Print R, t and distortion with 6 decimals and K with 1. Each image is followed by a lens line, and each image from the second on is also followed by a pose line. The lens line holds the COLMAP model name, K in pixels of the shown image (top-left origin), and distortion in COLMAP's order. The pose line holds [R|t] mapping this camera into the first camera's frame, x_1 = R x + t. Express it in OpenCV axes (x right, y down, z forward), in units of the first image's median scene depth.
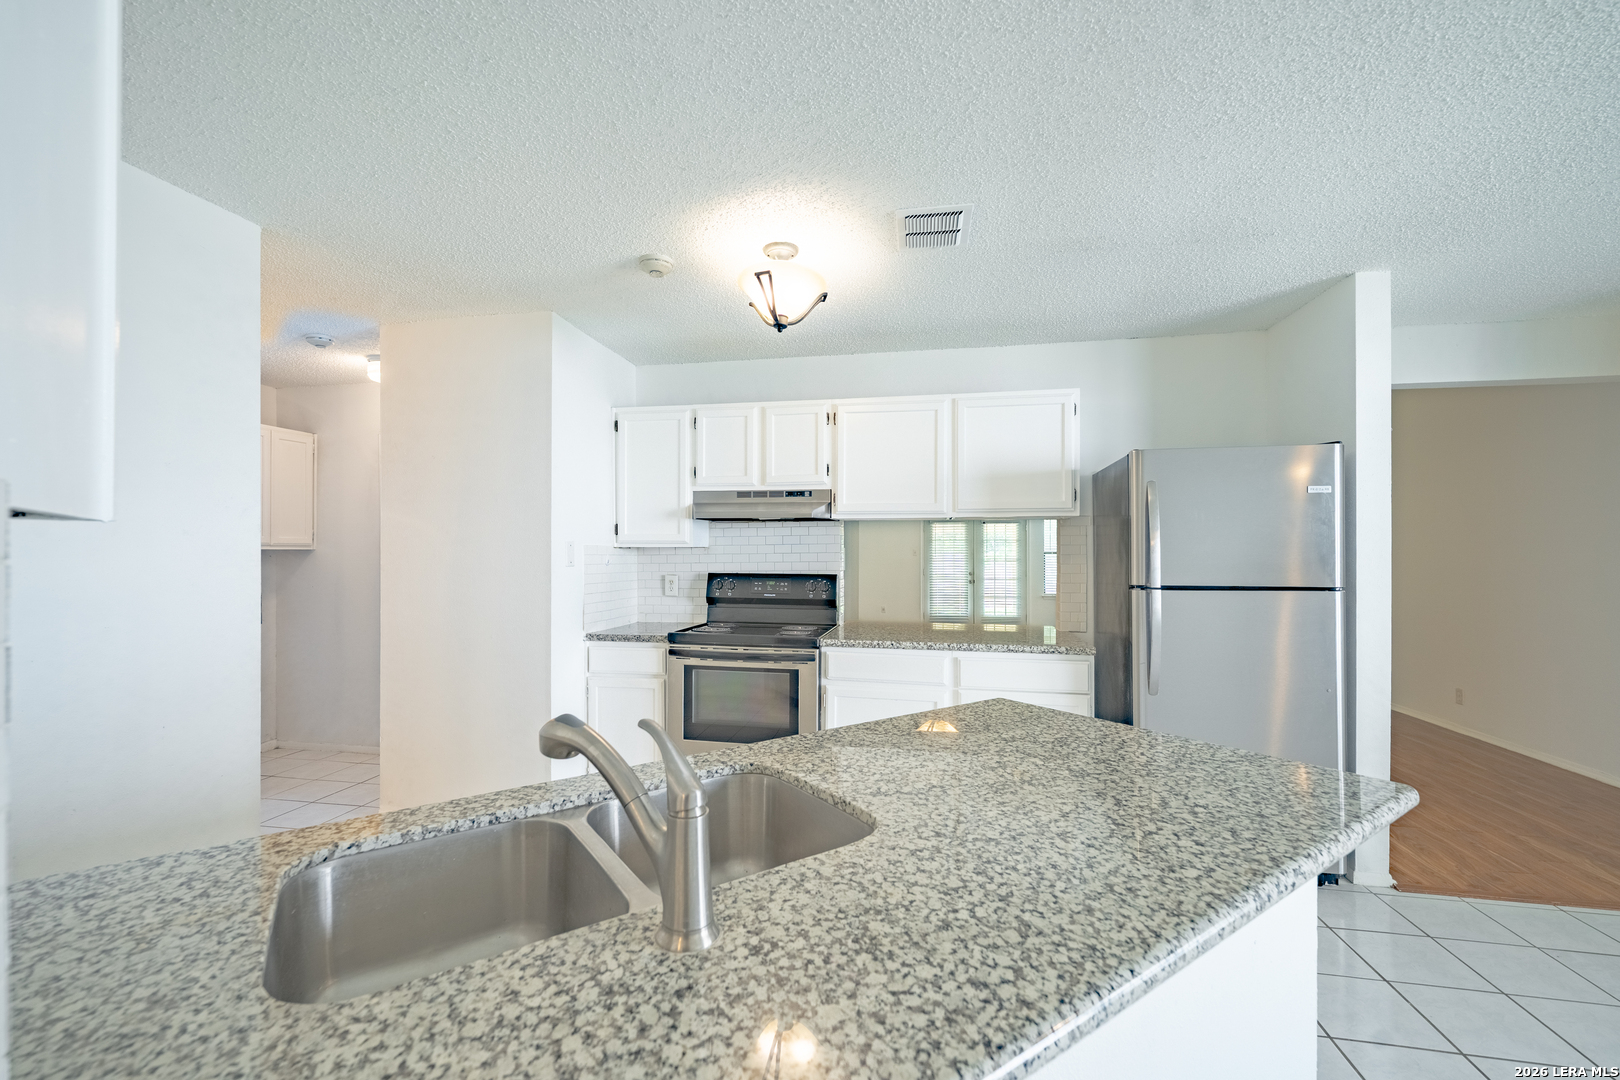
lens RADIAL K [[653.3, 0, 812.8], [0, 653.3, 546.7], [0, 0, 1]] dist [-0.004962, -0.001478]
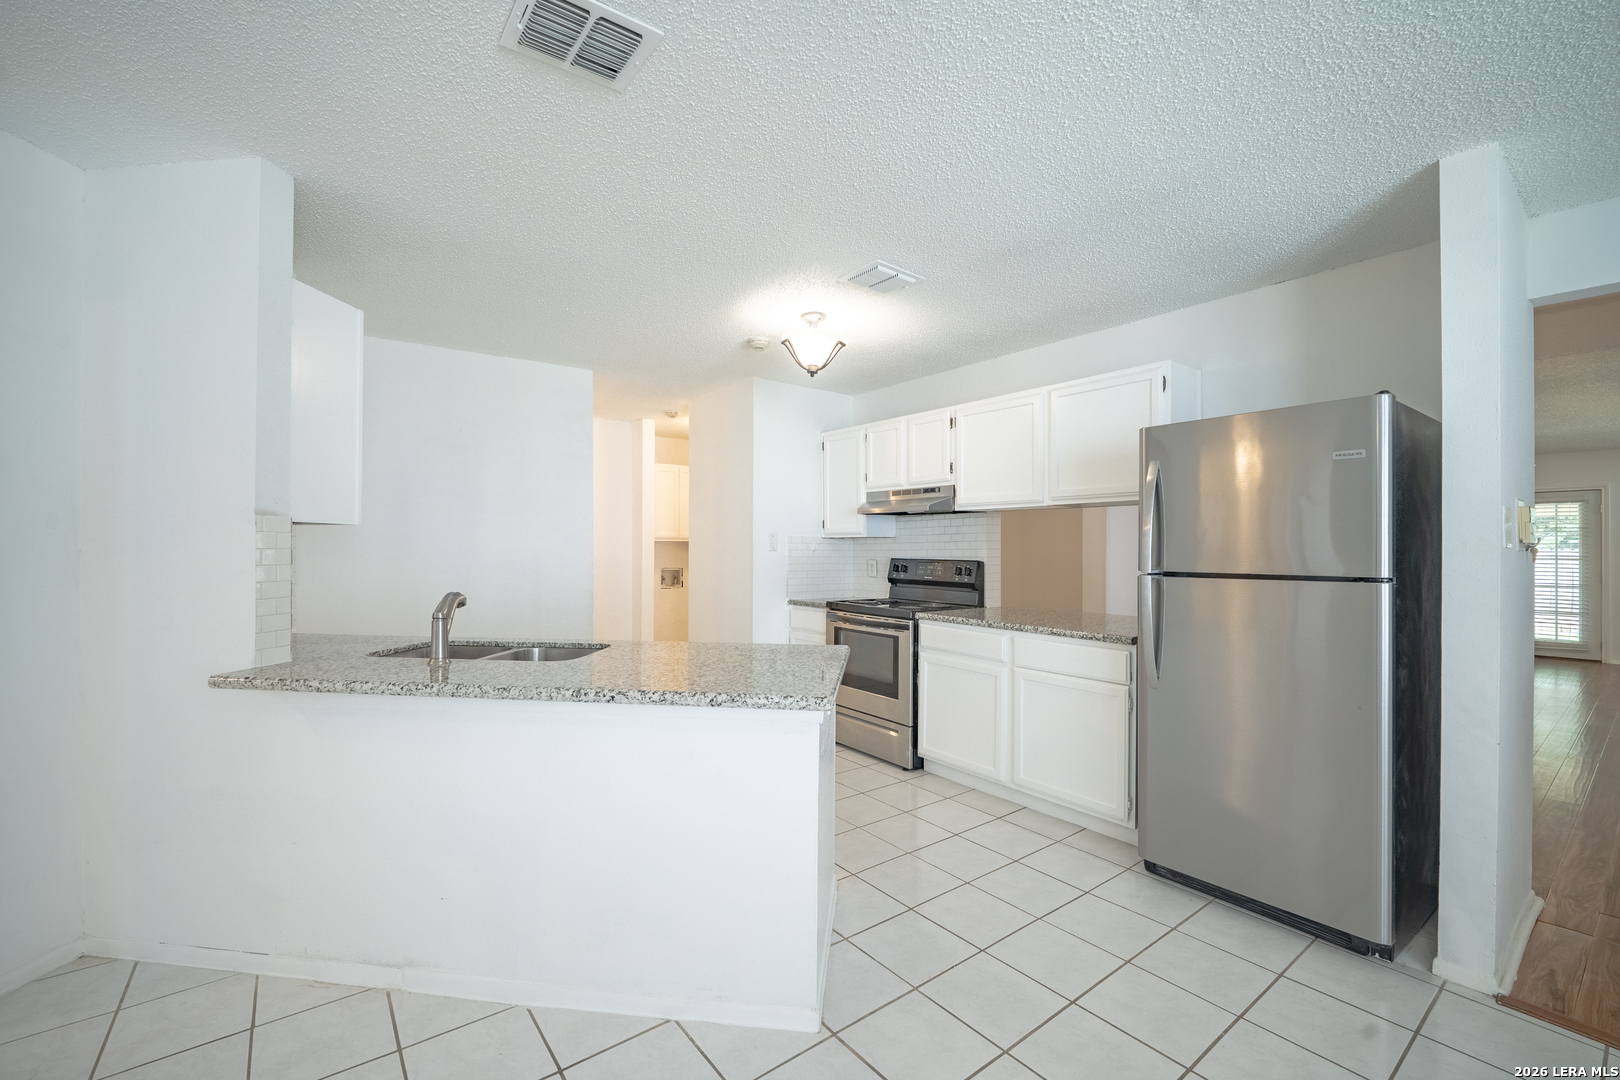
lens RADIAL K [[653.3, 0, 802.7], [0, 653.3, 541.5], [0, 0, 1]] dist [-0.004962, -0.001478]
pose [[0.755792, -0.005064, -0.654792, 0.575918], [0.003687, 0.999987, -0.003478, 0.013835], [0.654802, 0.000214, 0.755801, -0.032229]]
